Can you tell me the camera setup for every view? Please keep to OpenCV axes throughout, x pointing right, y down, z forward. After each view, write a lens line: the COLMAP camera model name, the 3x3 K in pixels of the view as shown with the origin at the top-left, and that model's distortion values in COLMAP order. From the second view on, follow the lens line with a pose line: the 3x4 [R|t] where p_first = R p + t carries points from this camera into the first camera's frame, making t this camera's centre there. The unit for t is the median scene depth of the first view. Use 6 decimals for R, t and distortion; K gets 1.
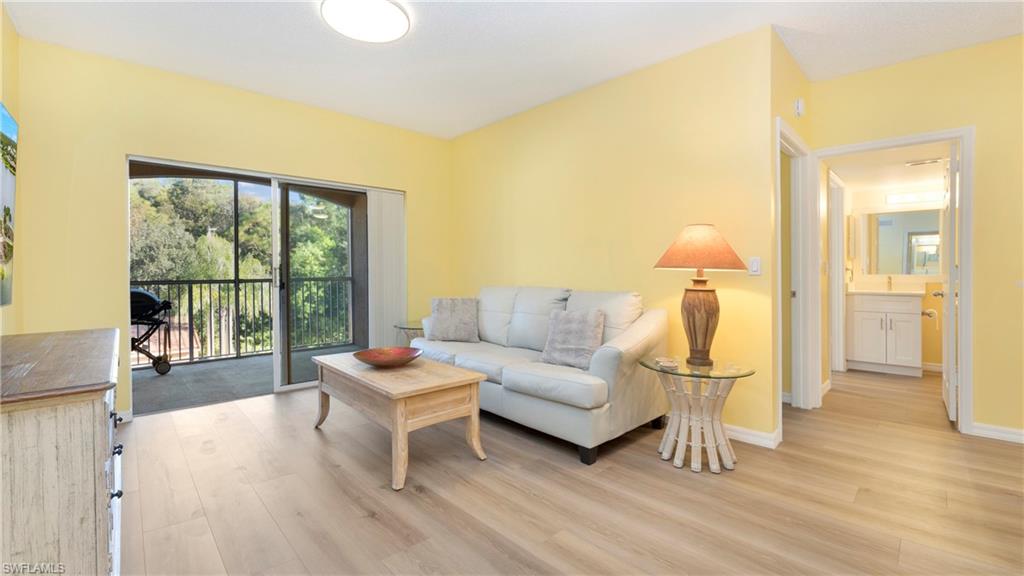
lens RADIAL K [[447.6, 0, 513.6], [0, 447.6, 273.7], [0, 0, 1]] dist [-0.011536, 0.000200]
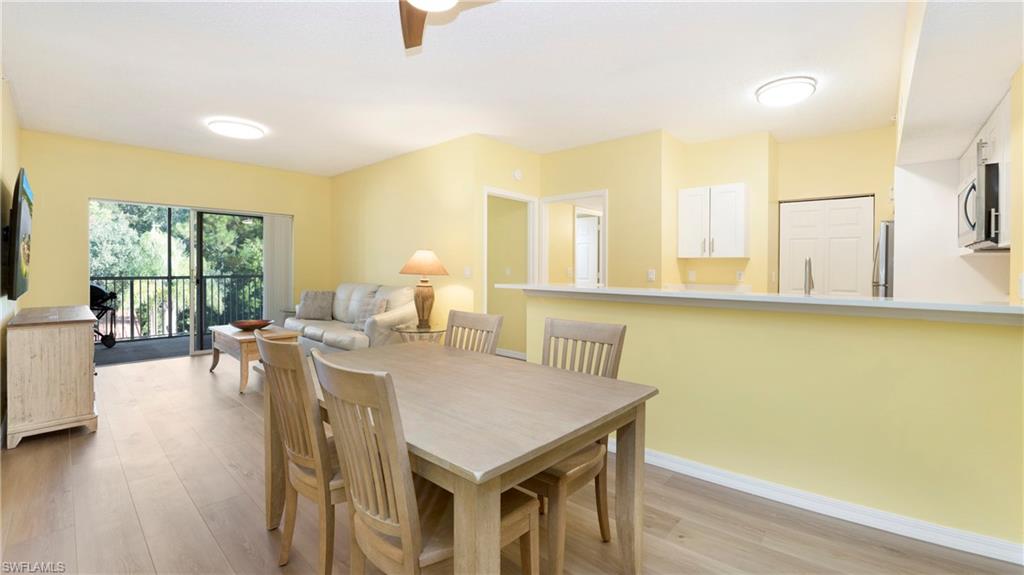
lens RADIAL K [[464.0, 0, 511.5], [0, 464.0, 271.7], [0, 0, 1]] dist [-0.002995, -0.000503]
pose [[0.998494, 0.008786, 0.054147, 0.111052], [-0.008945, 0.999956, 0.002683, -0.005045], [-0.054121, -0.003163, 0.998529, -0.148041]]
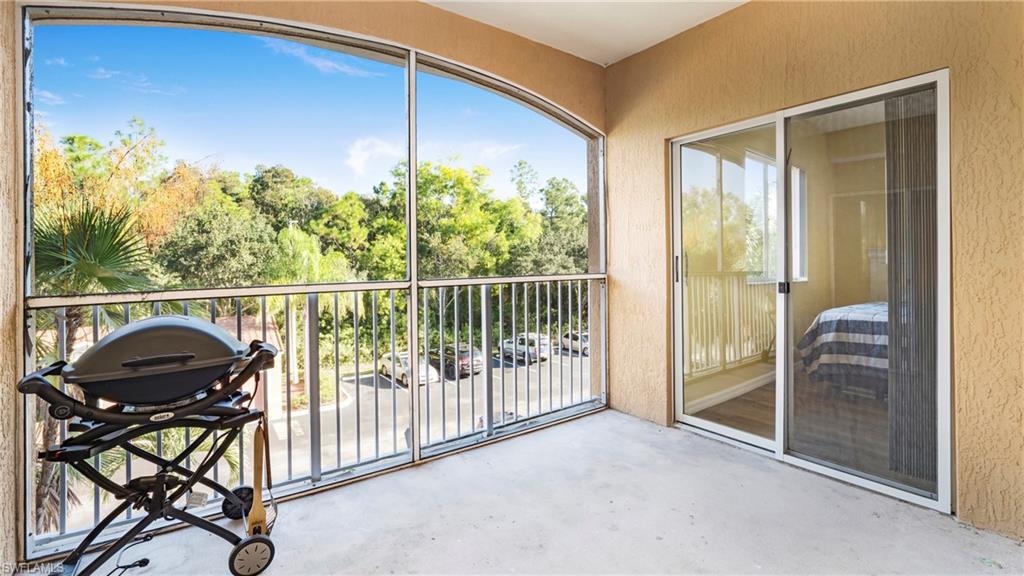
lens RADIAL K [[417.9, 0, 511.4], [0, 417.9, 253.2], [0, 0, 1]] dist [-0.000479, -0.000107]
pose [[0.995059, -0.017635, -0.097712, -0.183779], [0.014796, 0.999449, -0.029696, -0.000006], [0.098182, 0.028103, 0.994772, 0.230560]]
